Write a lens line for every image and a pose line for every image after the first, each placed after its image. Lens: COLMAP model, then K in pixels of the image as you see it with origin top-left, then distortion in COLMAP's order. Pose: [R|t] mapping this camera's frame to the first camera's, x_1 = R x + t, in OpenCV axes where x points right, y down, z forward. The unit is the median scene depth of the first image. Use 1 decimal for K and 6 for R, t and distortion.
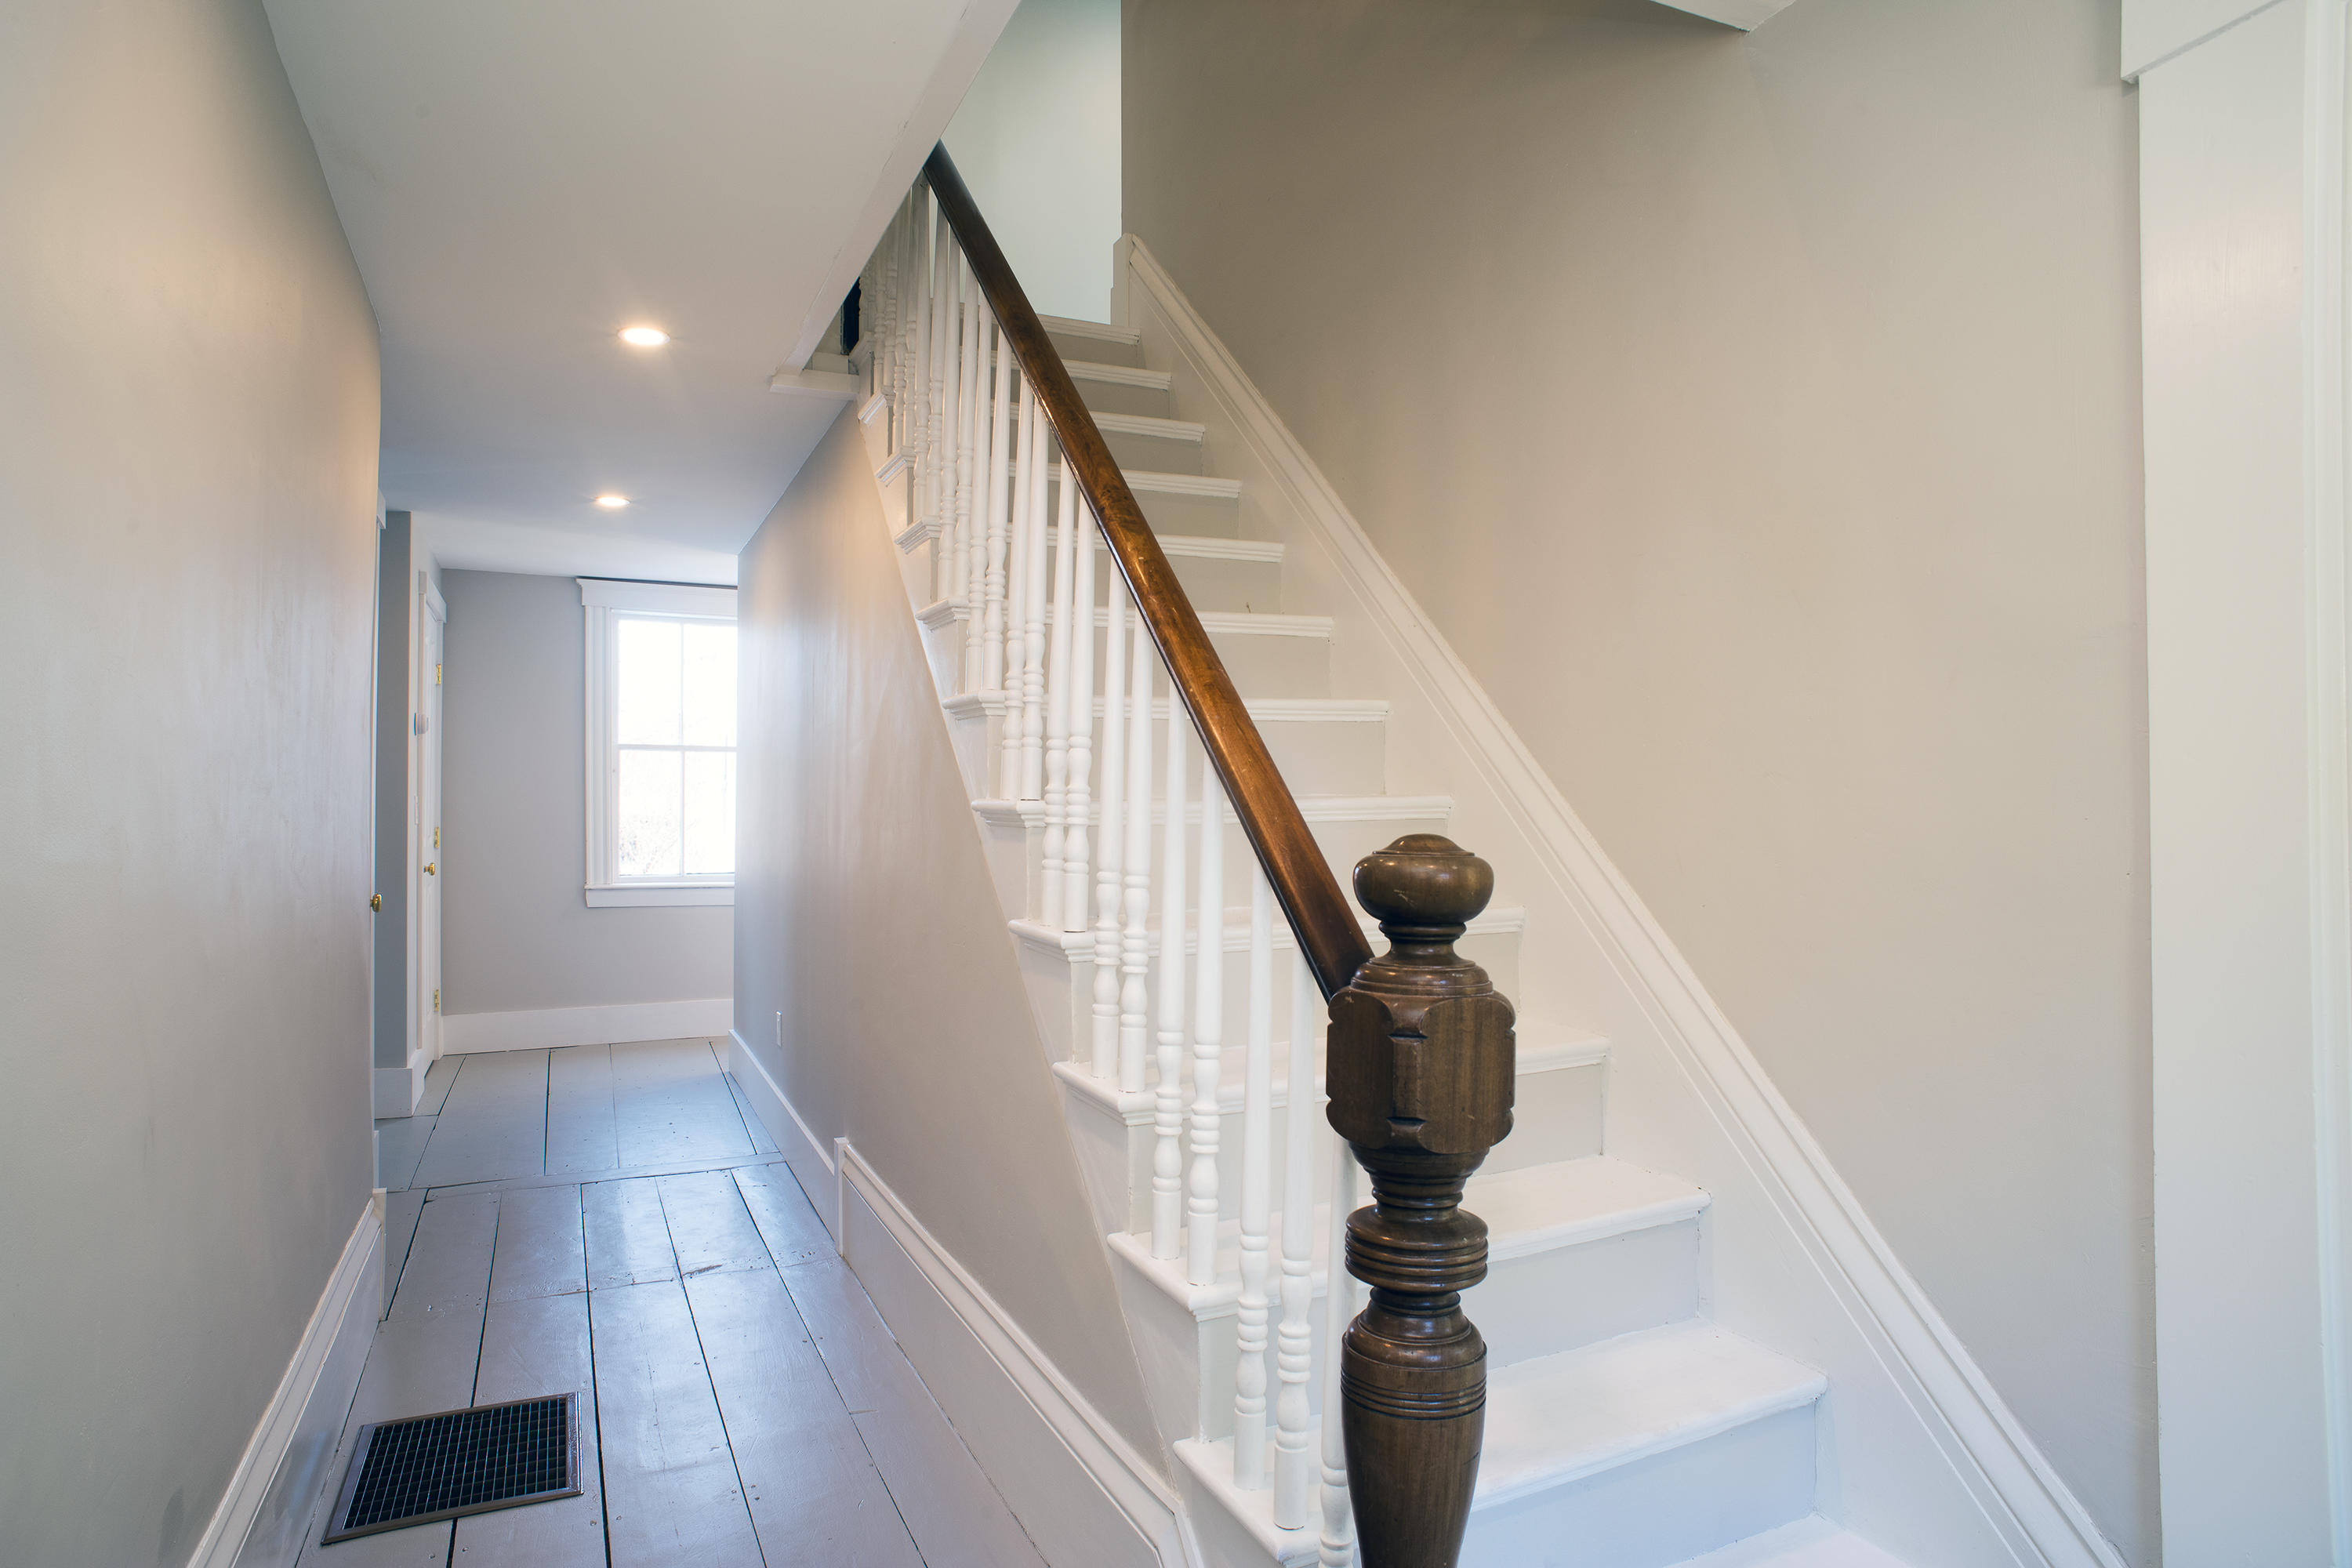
lens RADIAL K [[1276.1, 0, 1176.0], [0, 1276.1, 784.0], [0, 0, 1]] dist [-0.035242, -0.000220]
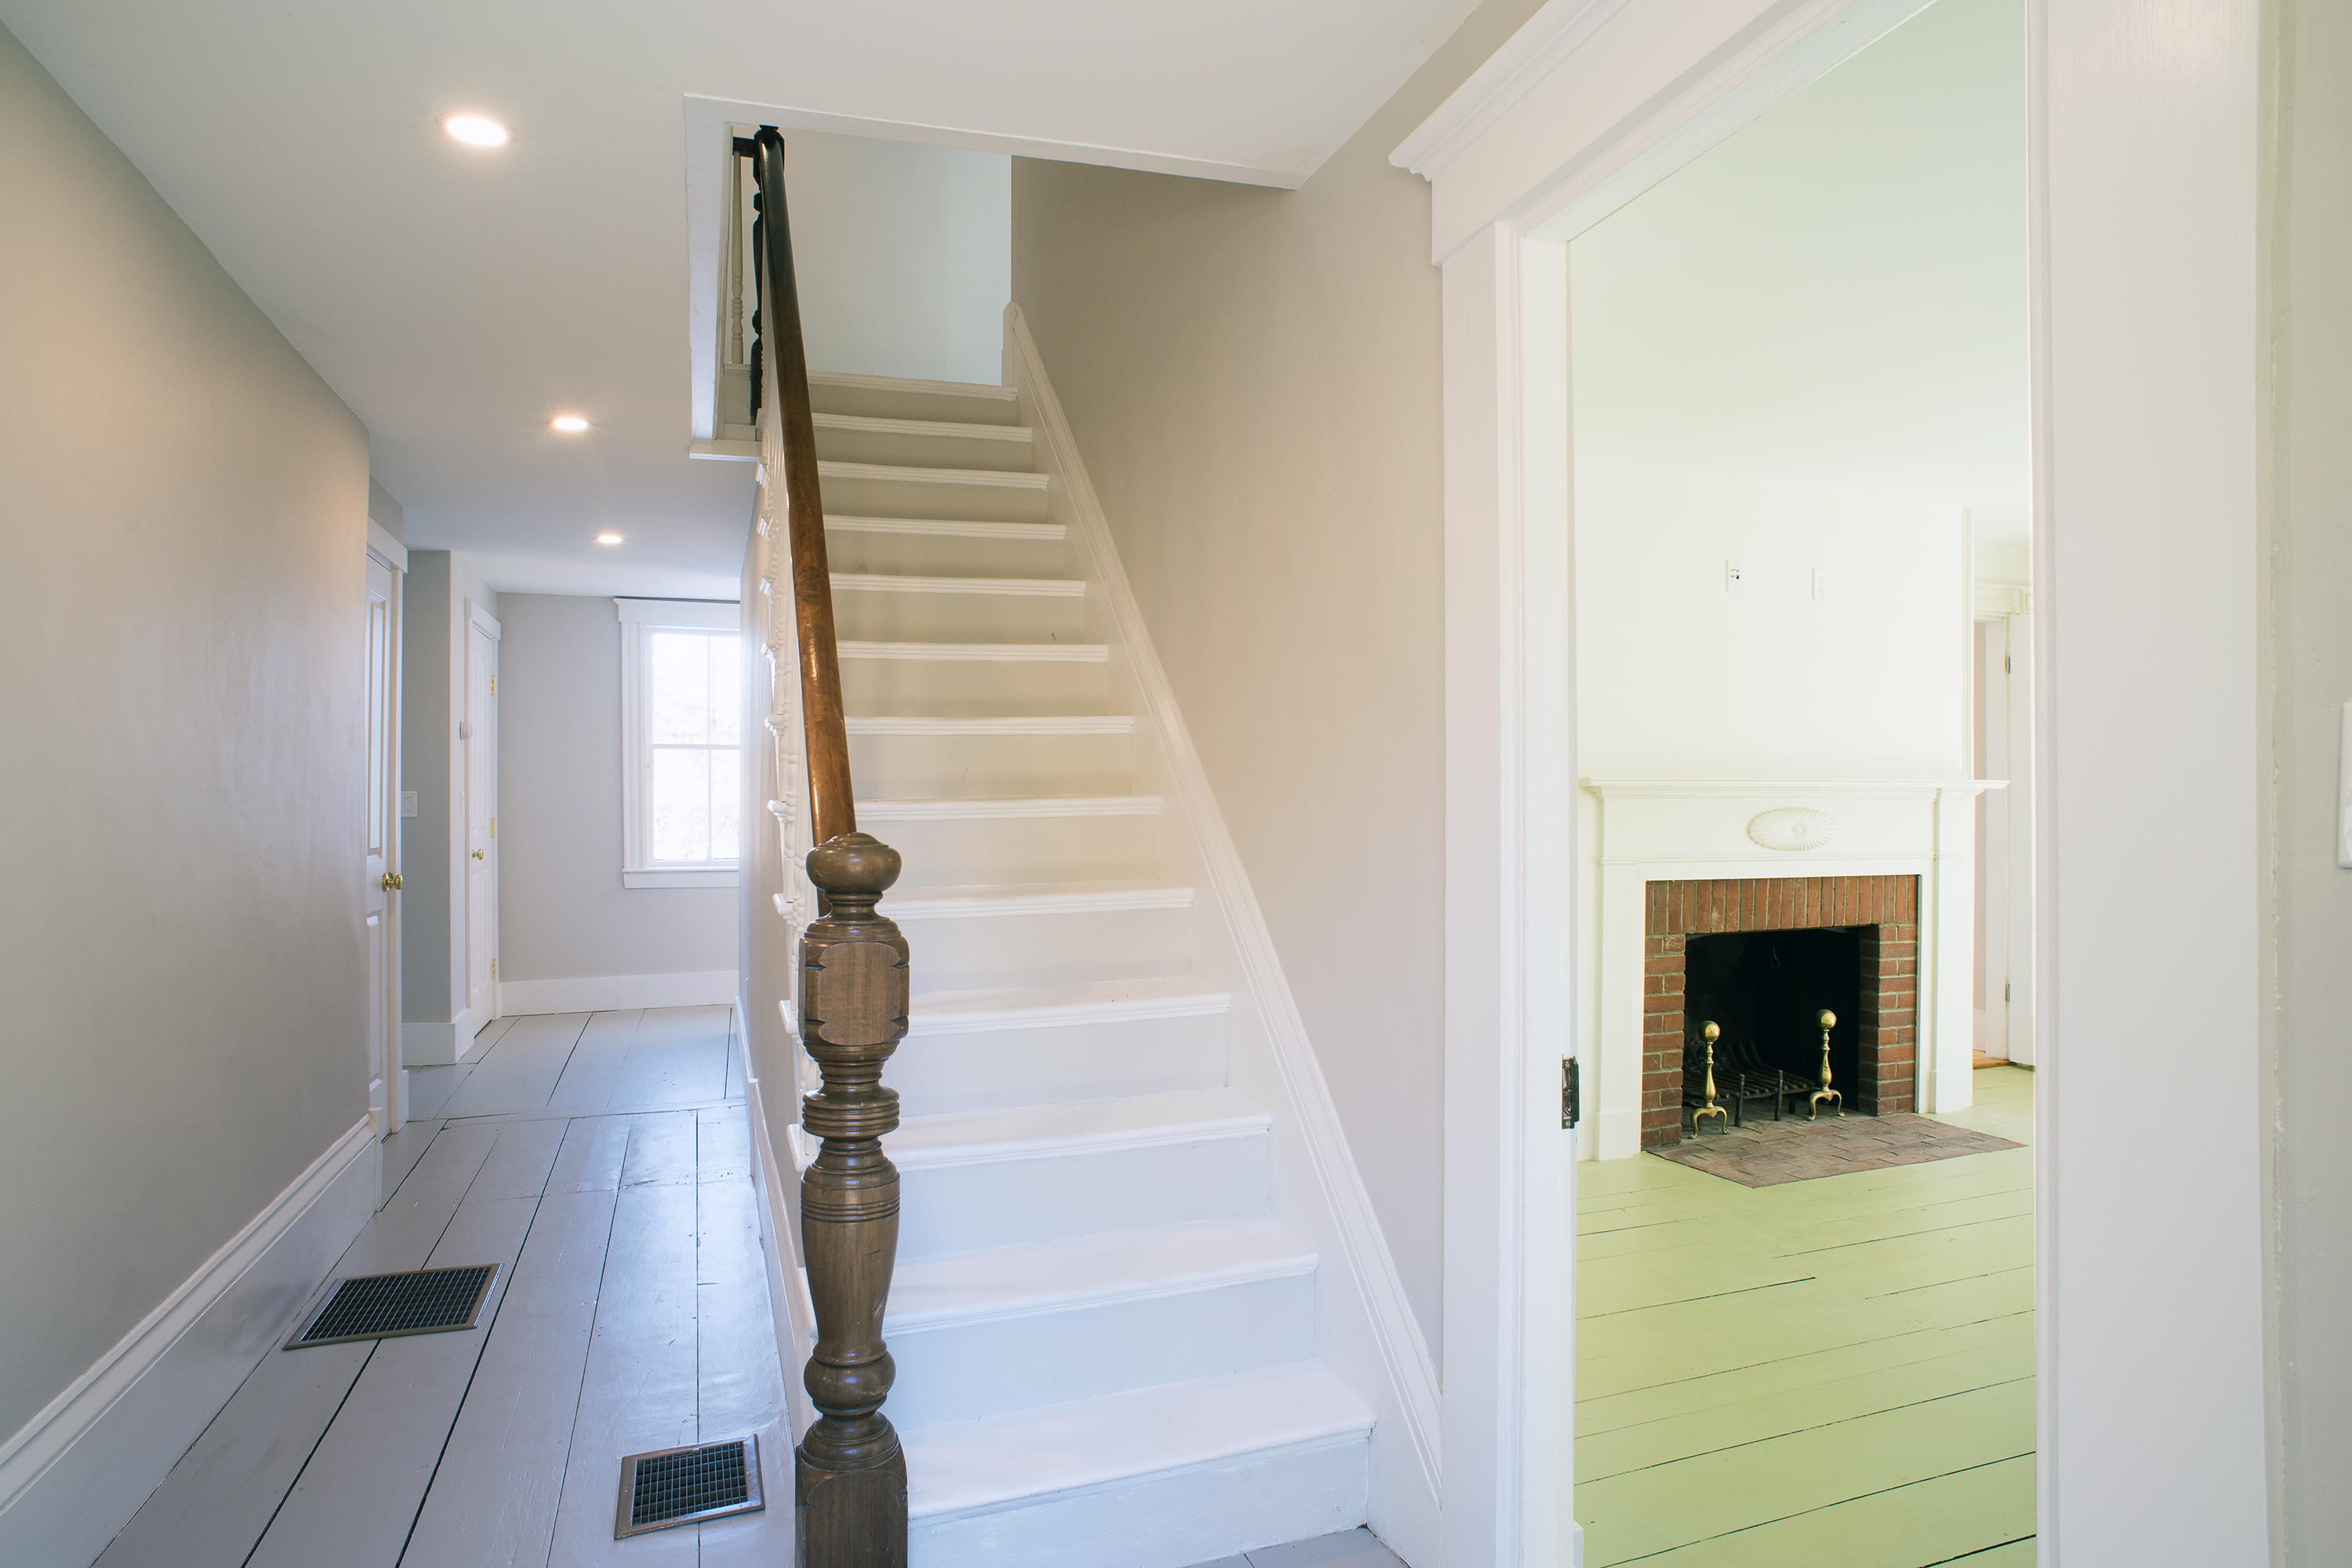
lens RADIAL K [[1276.1, 0, 1176.0], [0, 1276.1, 784.0], [0, 0, 1]] dist [-0.035242, -0.000220]
pose [[0.995738, -0.003395, -0.092169, 0.178167], [0.004394, 0.999934, 0.010646, -0.007963], [0.092127, -0.011006, 0.995686, -0.113270]]
